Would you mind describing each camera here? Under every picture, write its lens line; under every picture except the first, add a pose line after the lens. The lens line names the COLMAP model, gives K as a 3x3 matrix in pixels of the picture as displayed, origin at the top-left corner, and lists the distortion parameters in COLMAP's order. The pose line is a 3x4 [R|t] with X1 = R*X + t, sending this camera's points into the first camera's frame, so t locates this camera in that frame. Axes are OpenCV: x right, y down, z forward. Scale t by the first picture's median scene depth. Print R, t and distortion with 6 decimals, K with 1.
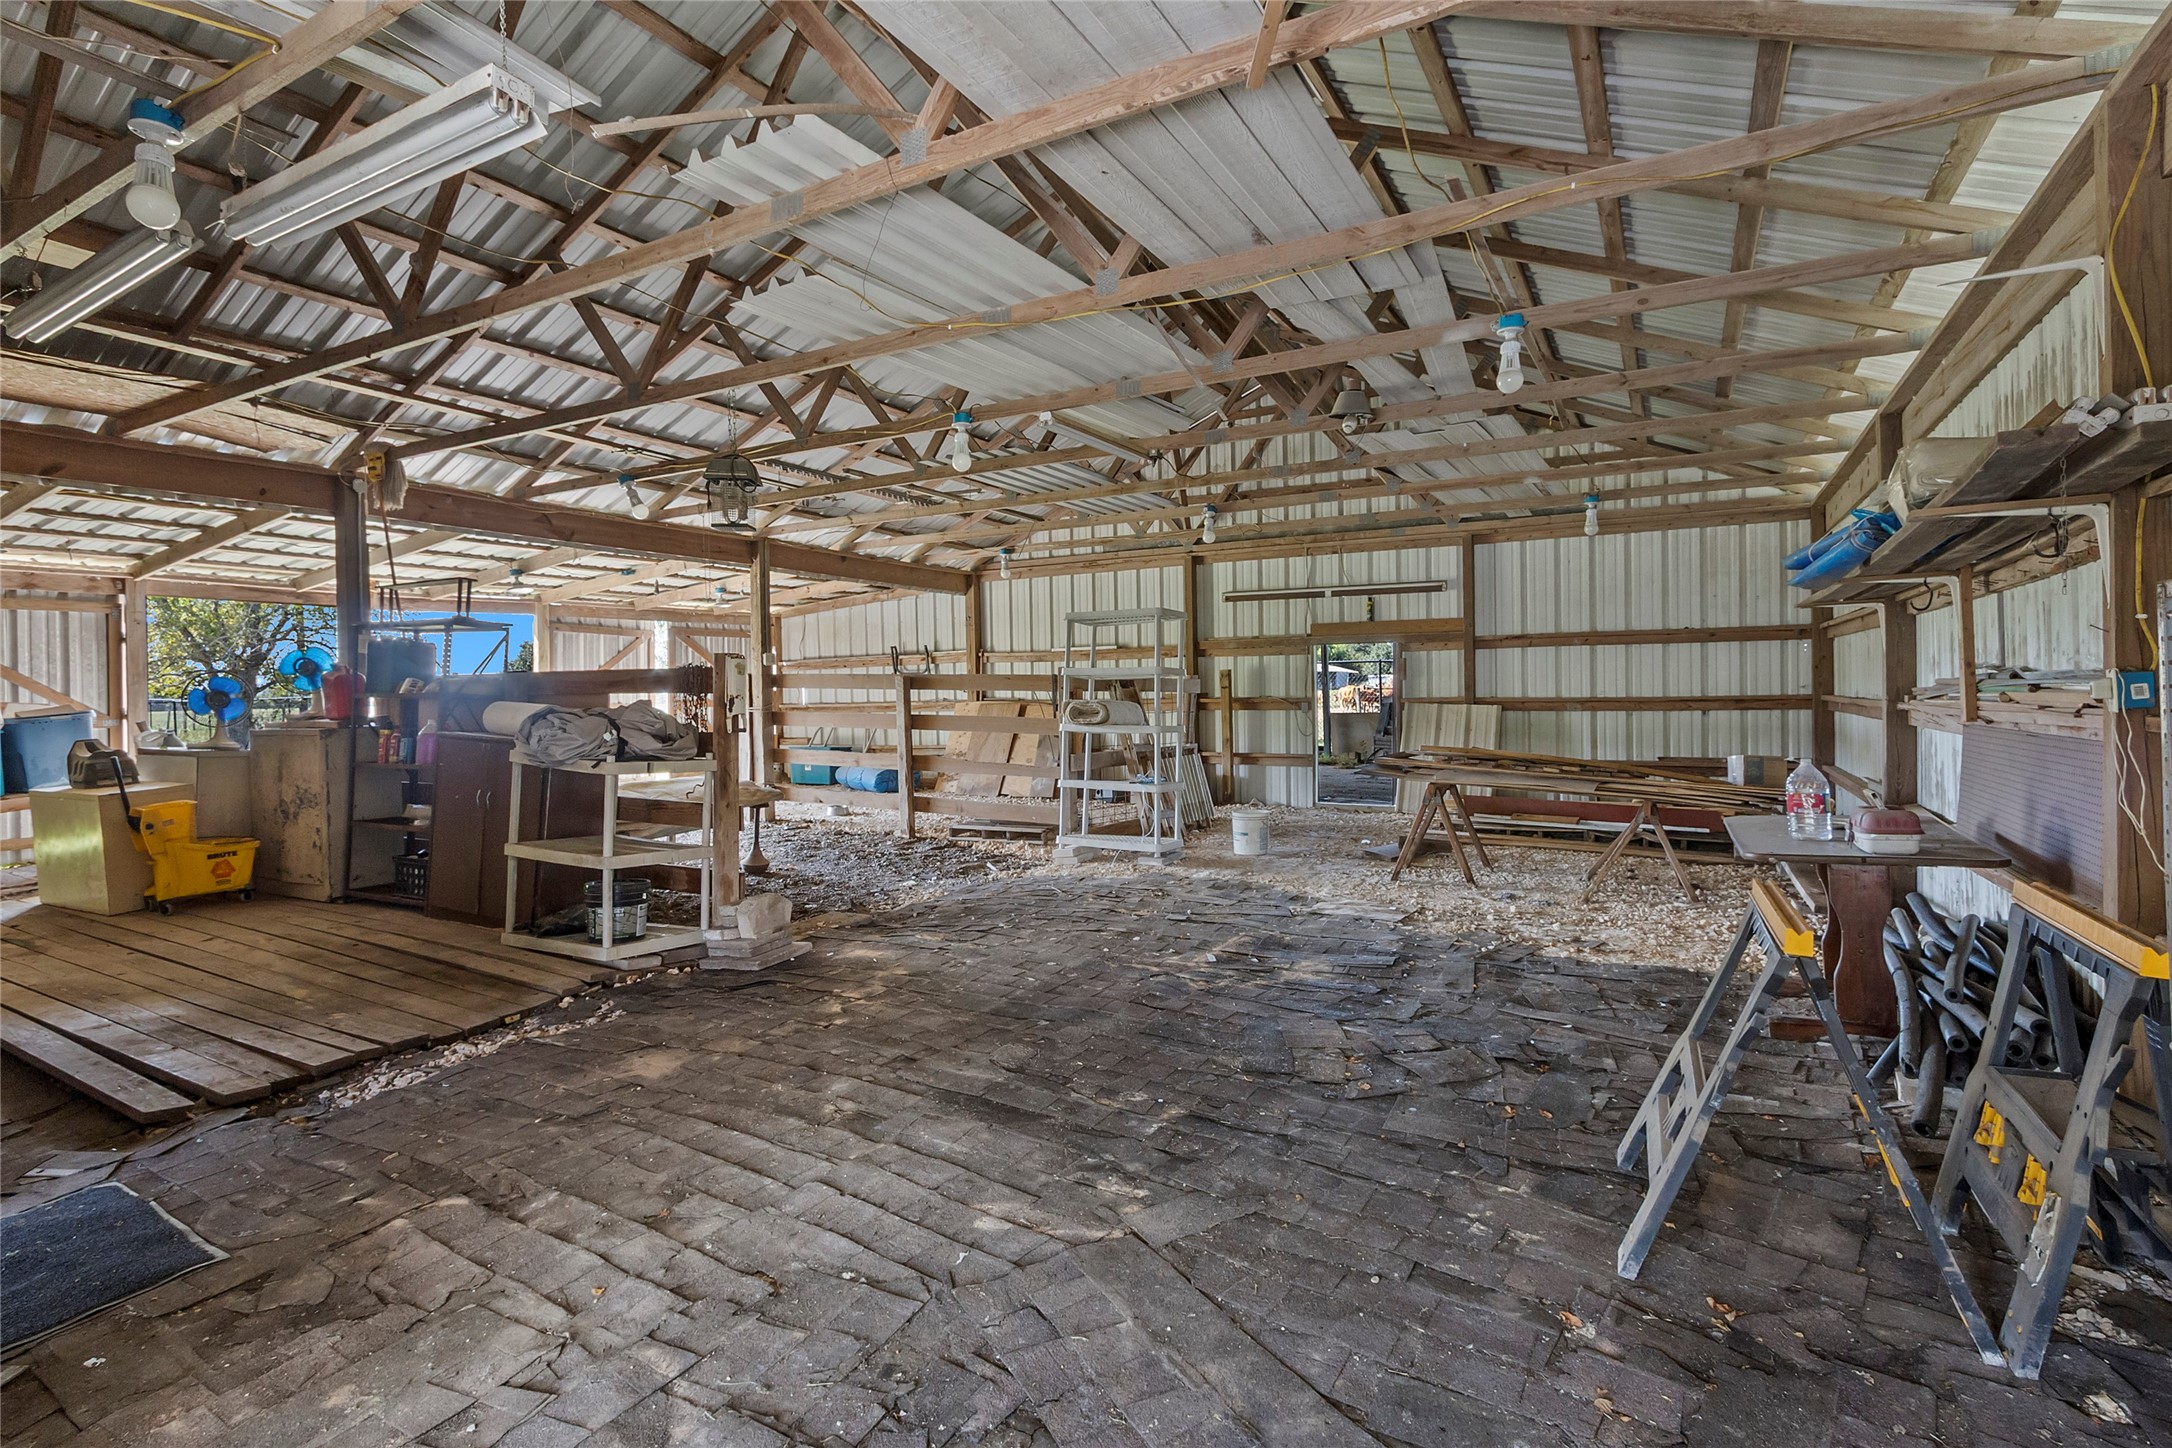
lens RADIAL K [[1014.0, 0, 1080.8], [0, 1014.0, 707.3], [0, 0, 1]] dist [0.000036, -0.003741]
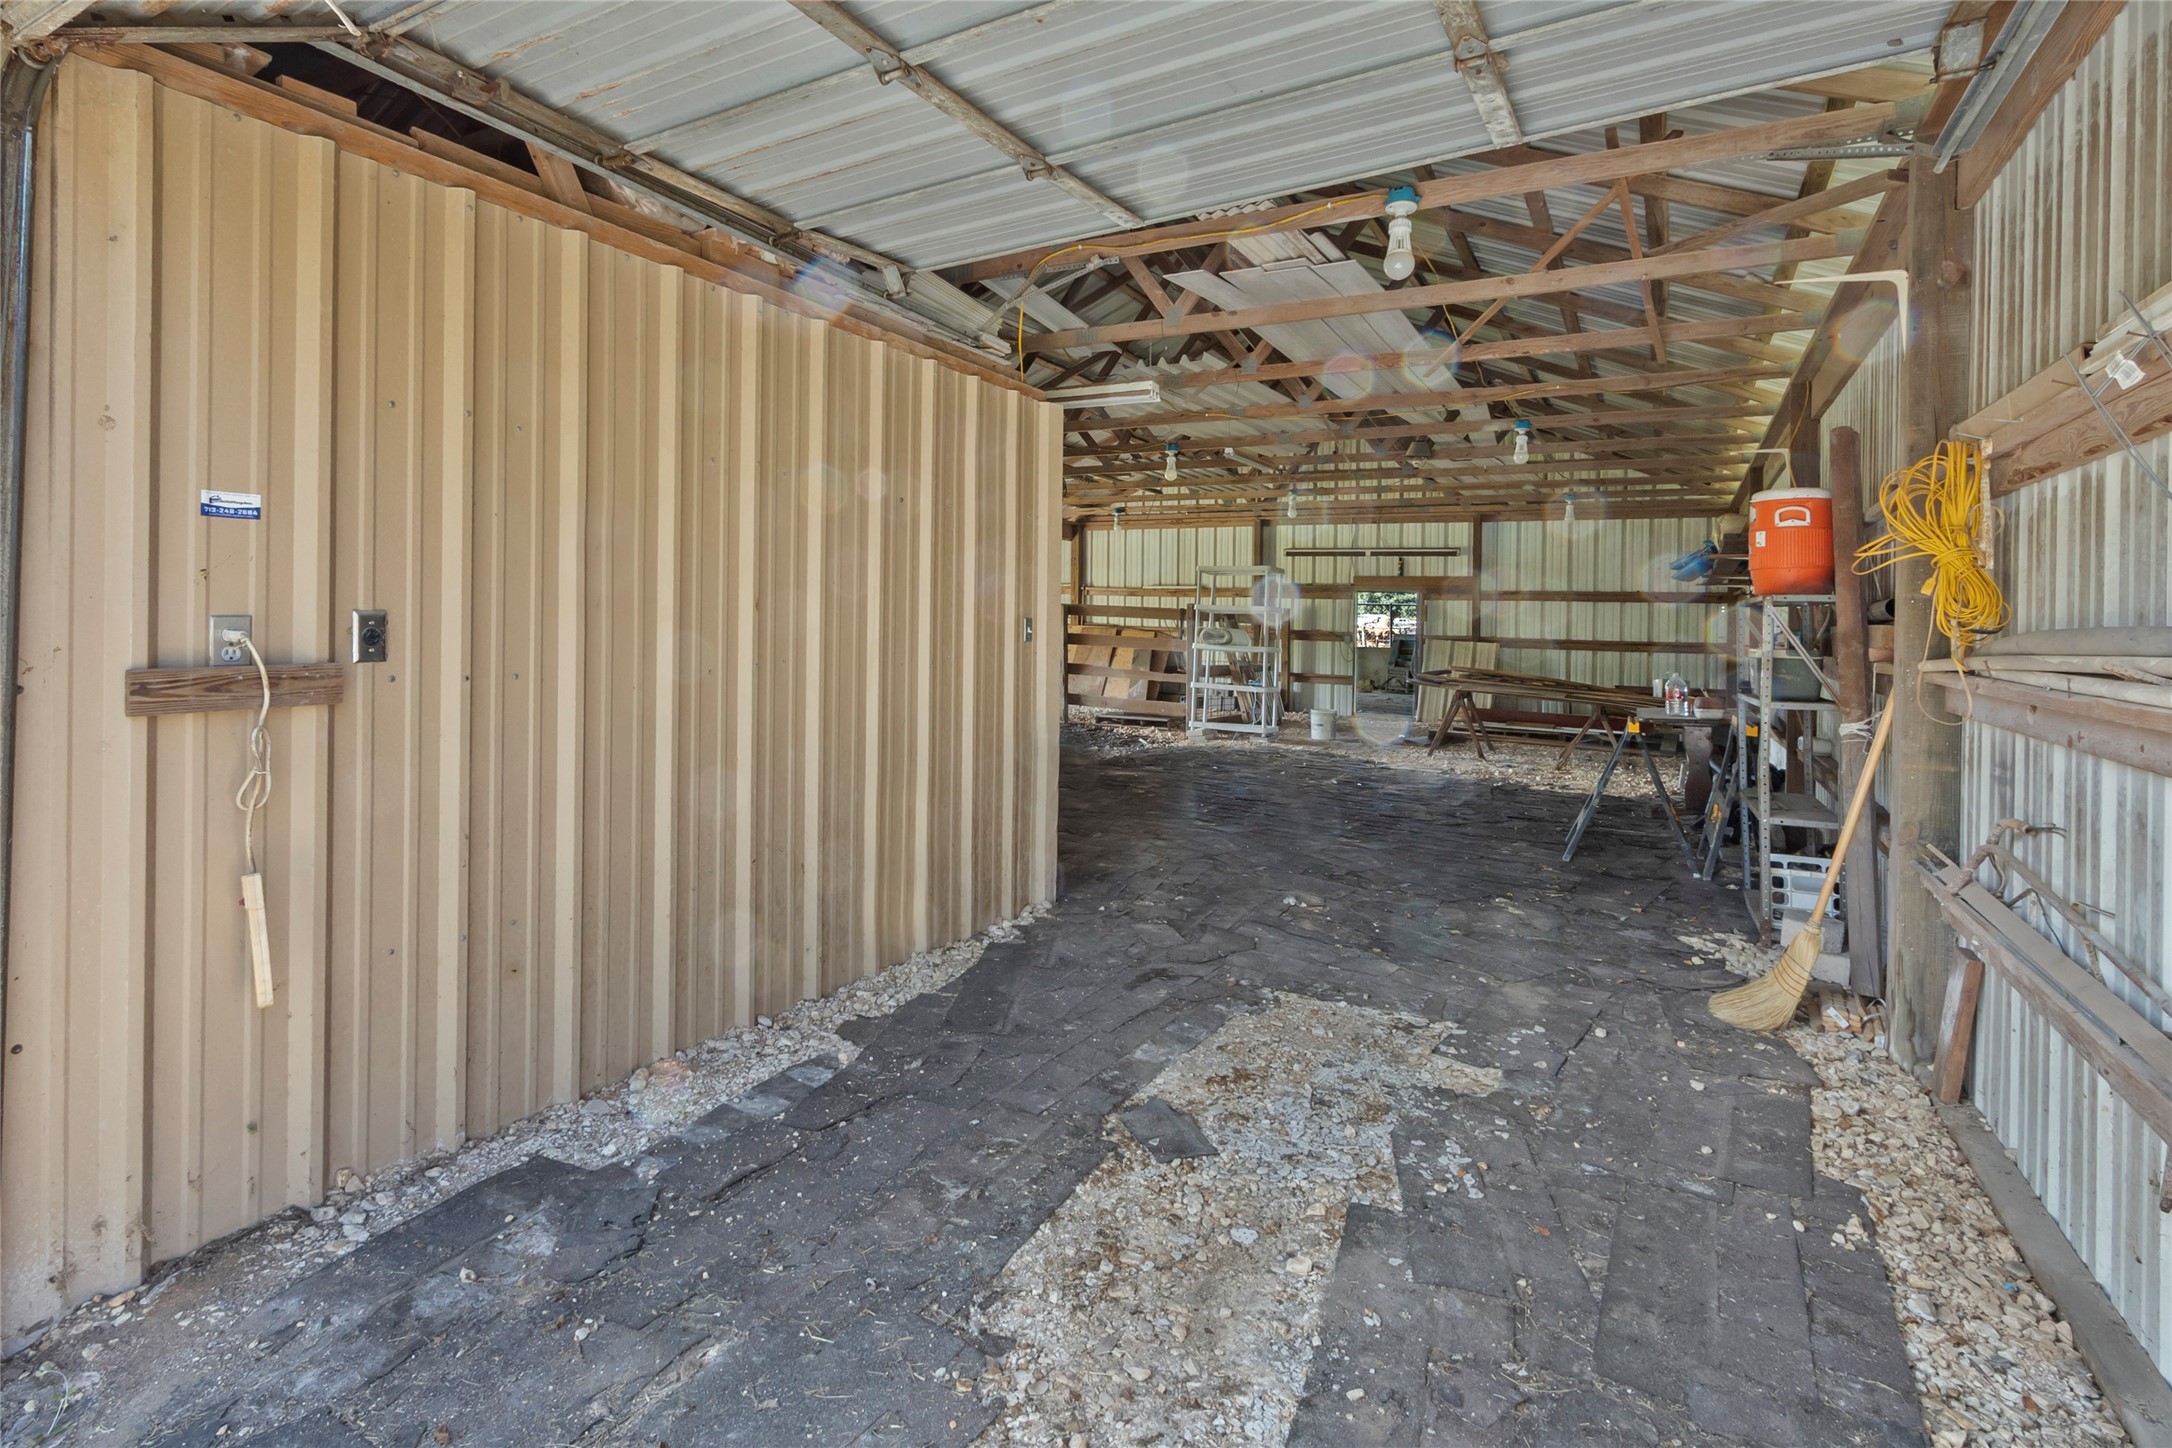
lens RADIAL K [[958.1, 0, 1079.4], [0, 958.1, 609.9], [0, 0, 1]] dist [-0.000113, -0.000211]
pose [[0.999240, 0.037715, -0.009801, -0.127375], [-0.037957, 0.998947, -0.025783, 0.007645], [0.008818, 0.026135, 0.999620, -0.267623]]
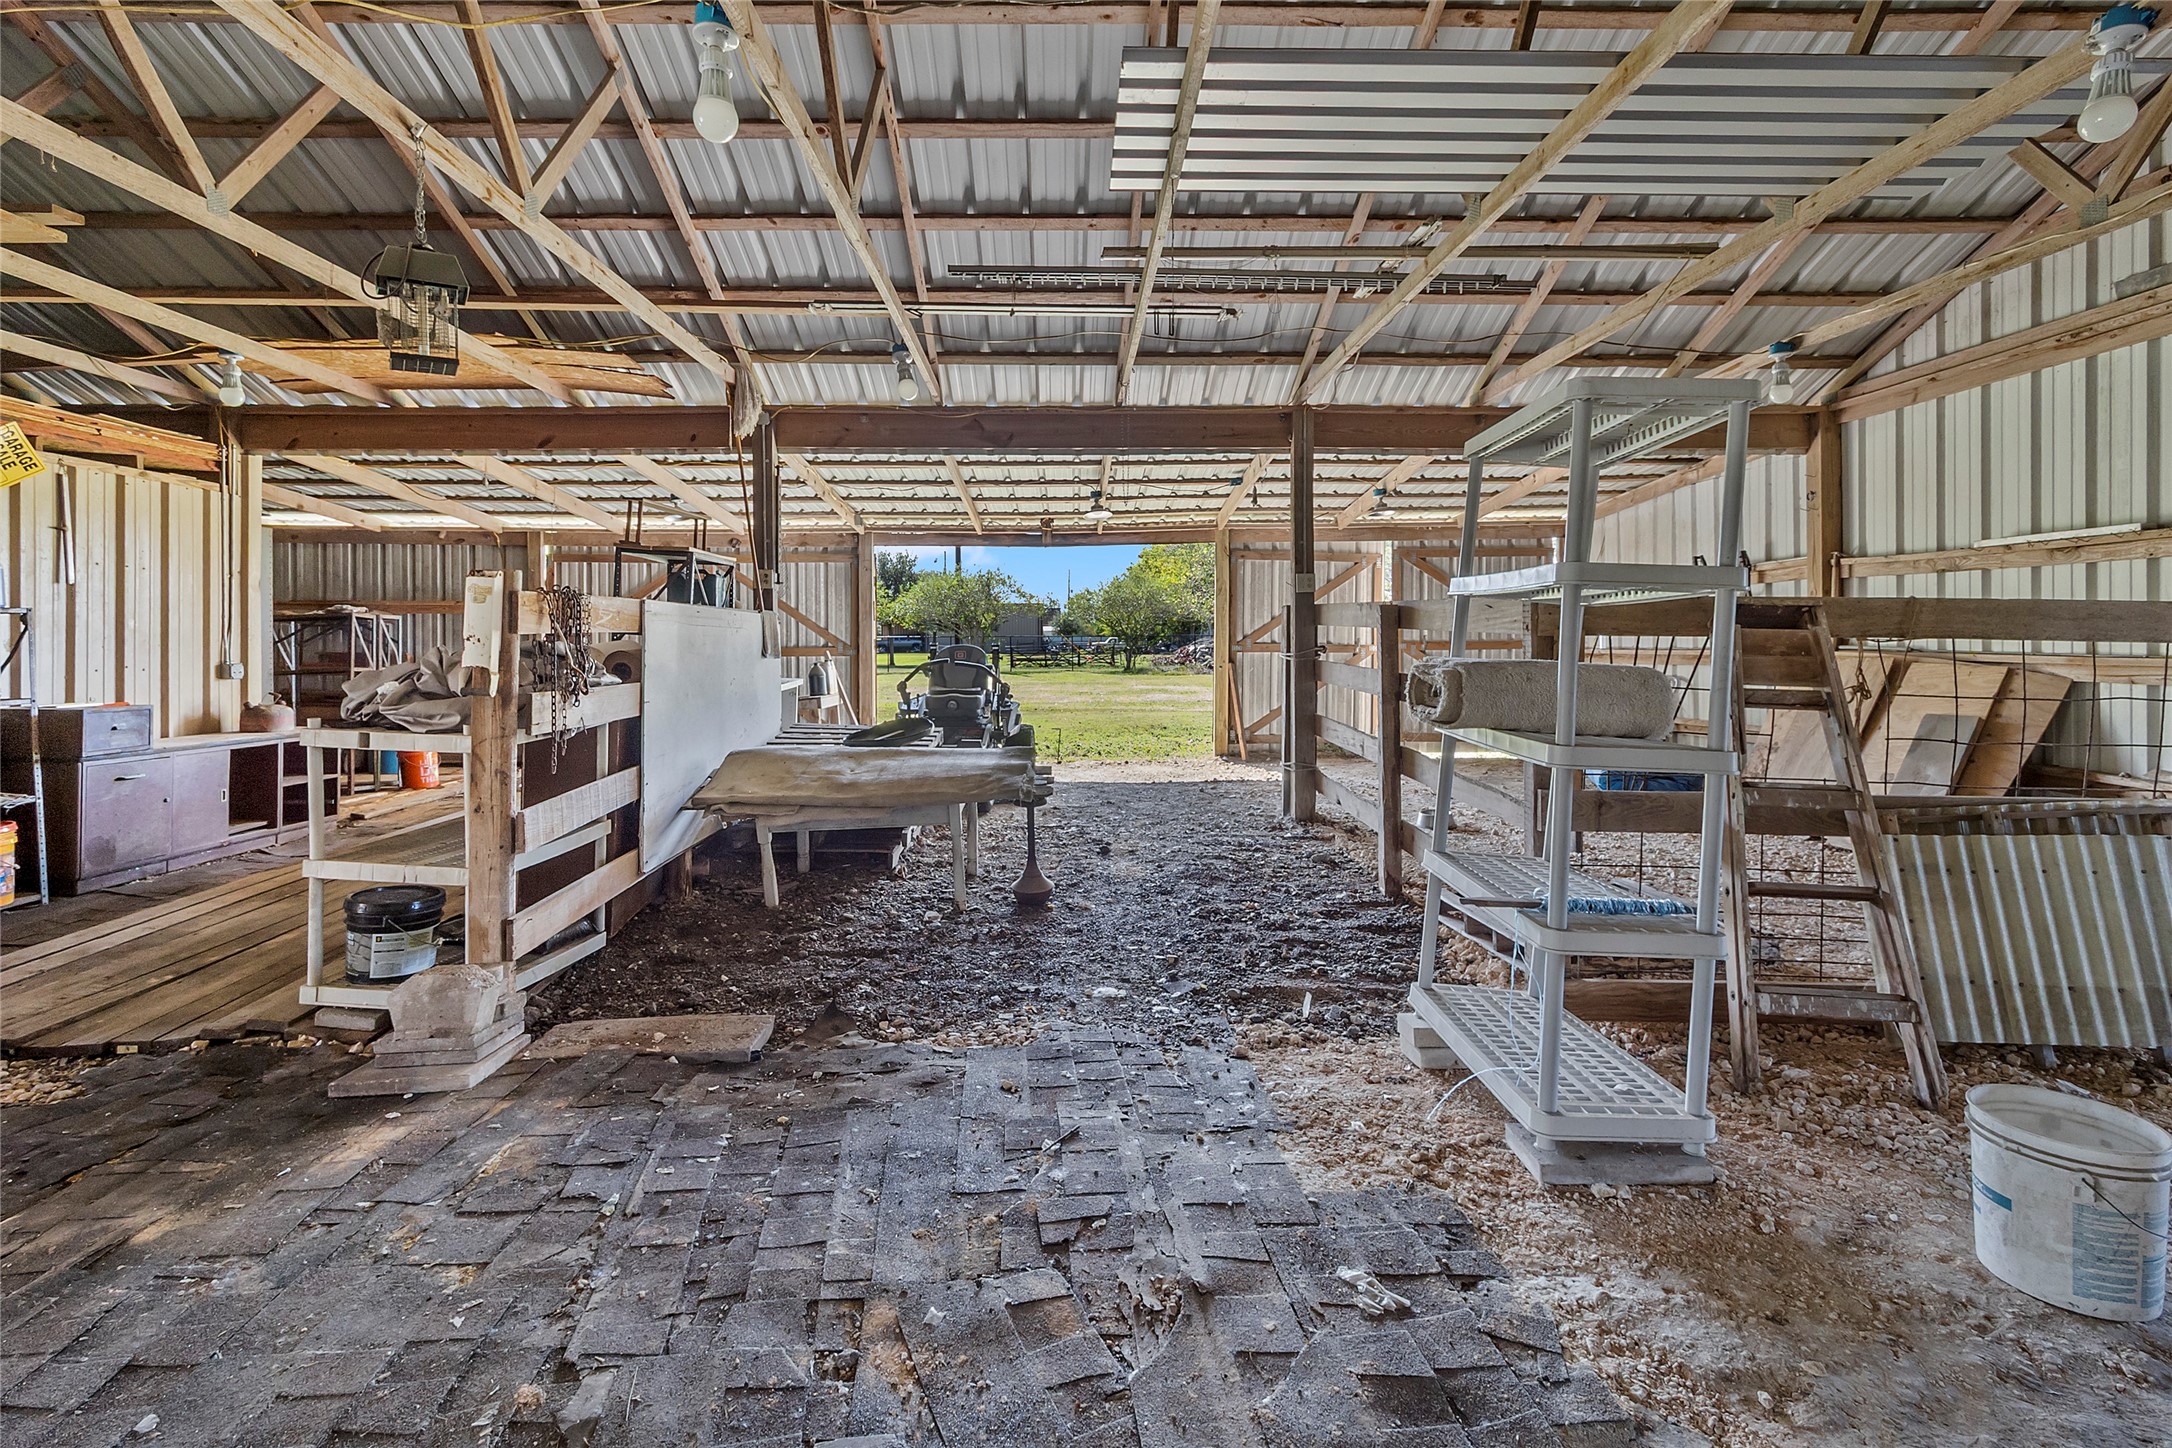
lens RADIAL K [[1014.0, 0, 1080.8], [0, 1014.0, 707.3], [0, 0, 1]] dist [0.000036, -0.003741]
pose [[0.520234, 0.069999, -0.851150, 0.217233], [-0.016340, 0.997269, 0.072029, -0.010286], [0.853868, -0.023565, 0.519957, 0.533640]]
